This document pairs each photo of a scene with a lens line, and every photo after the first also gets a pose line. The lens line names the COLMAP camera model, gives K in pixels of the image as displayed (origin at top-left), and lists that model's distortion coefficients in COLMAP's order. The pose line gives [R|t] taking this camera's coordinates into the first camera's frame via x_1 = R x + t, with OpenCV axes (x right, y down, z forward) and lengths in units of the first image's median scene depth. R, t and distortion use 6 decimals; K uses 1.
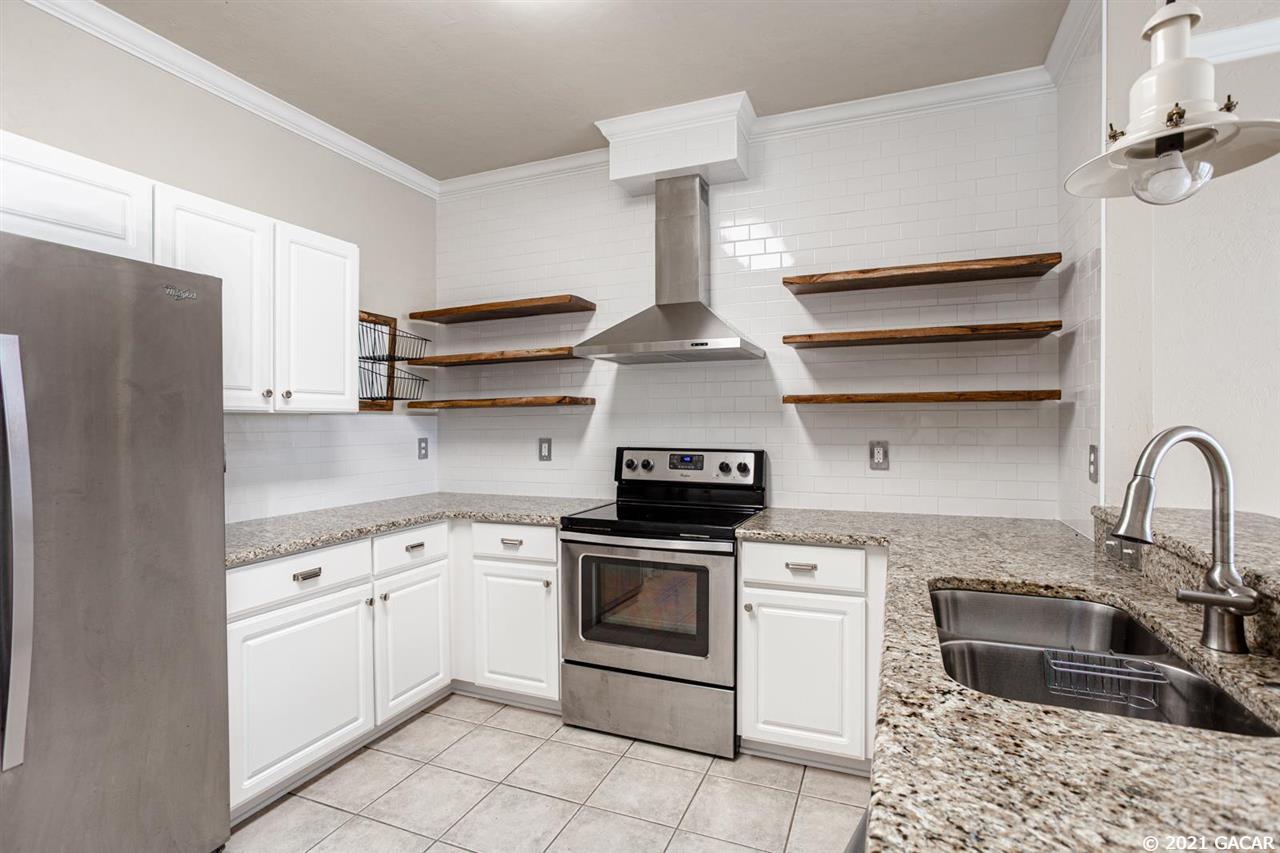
lens RADIAL K [[617.8, 0, 640.6], [0, 617.8, 427.3], [0, 0, 1]] dist [-0.044372, 0.003011]
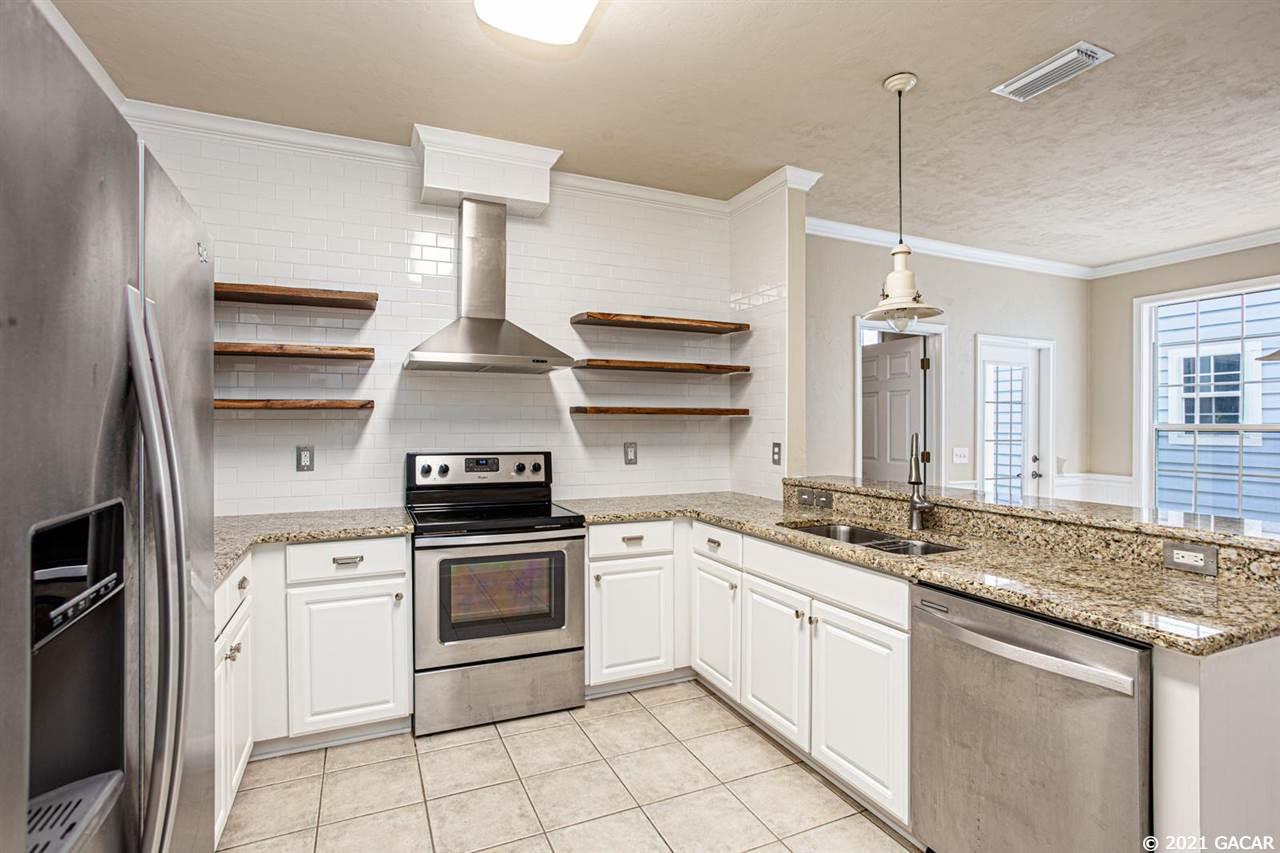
lens RADIAL K [[617.8, 0, 643.9], [0, 617.8, 426.9], [0, 0, 1]] dist [-0.044372, 0.003011]
pose [[0.677315, 0.003418, 0.735685, -0.561462], [0.001353, 0.999982, -0.005892, -0.003776], [-0.735692, 0.004986, 0.677298, 0.069625]]
